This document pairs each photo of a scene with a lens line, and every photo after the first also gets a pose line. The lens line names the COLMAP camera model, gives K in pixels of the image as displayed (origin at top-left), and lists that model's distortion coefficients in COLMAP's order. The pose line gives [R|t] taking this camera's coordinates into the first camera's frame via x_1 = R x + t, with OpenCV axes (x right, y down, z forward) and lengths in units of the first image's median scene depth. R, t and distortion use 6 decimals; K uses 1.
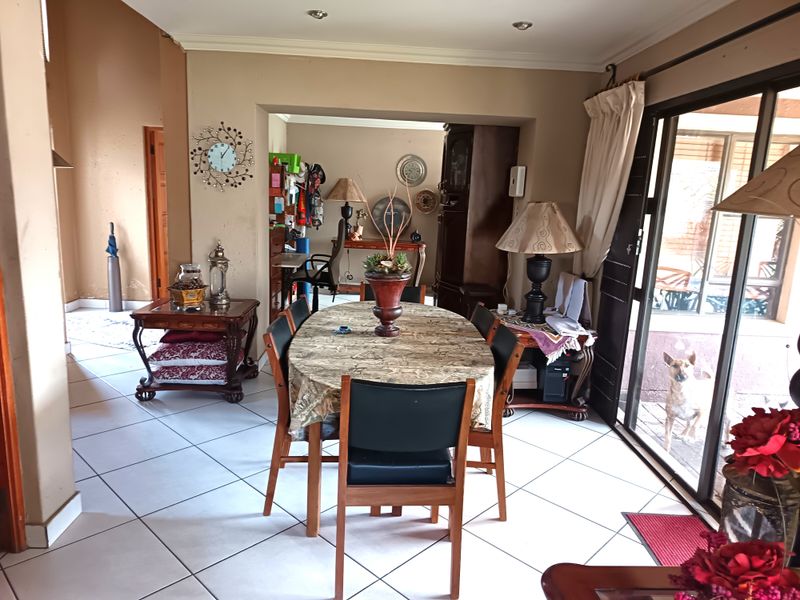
lens RADIAL K [[553.6, 0, 396.3], [0, 553.6, 303.2], [0, 0, 1]] dist [0.036084, -0.011176]
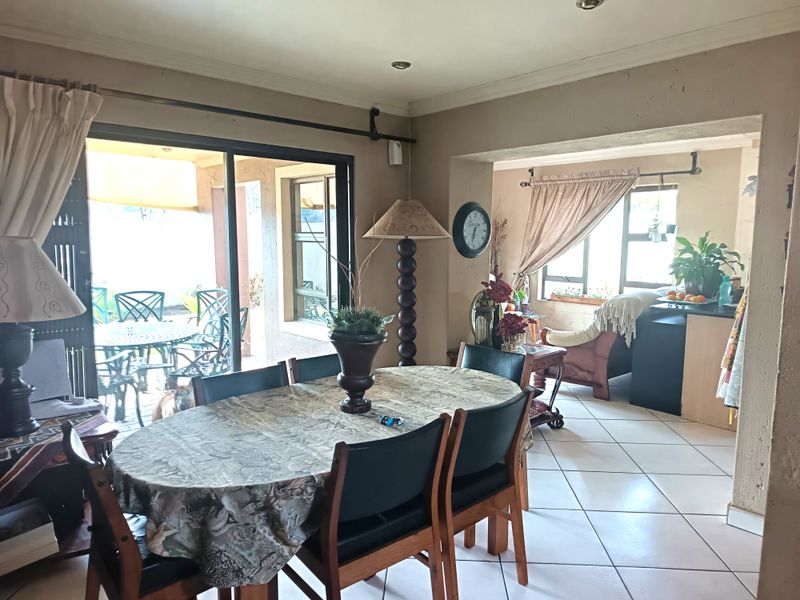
lens RADIAL K [[553.6, 0, 397.5], [0, 553.6, 297.5], [0, 0, 1]] dist [0.036084, -0.011176]
pose [[-0.653606, -0.135513, 0.744604, -0.446123], [0.116890, 0.953960, 0.276219, -0.220573], [-0.747754, 0.267575, -0.607674, 0.989877]]
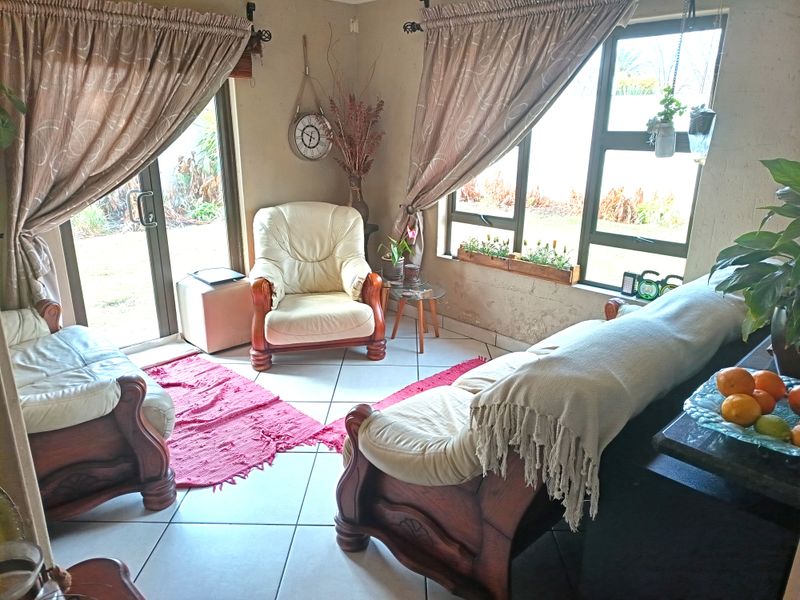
lens RADIAL K [[553.6, 0, 401.3], [0, 553.6, 299.2], [0, 0, 1]] dist [0.036084, -0.011176]
pose [[-0.686996, -0.266799, 0.675910, -0.168710], [0.102240, 0.885417, 0.453413, -0.101186], [-0.719433, 0.380598, -0.581001, 0.442676]]
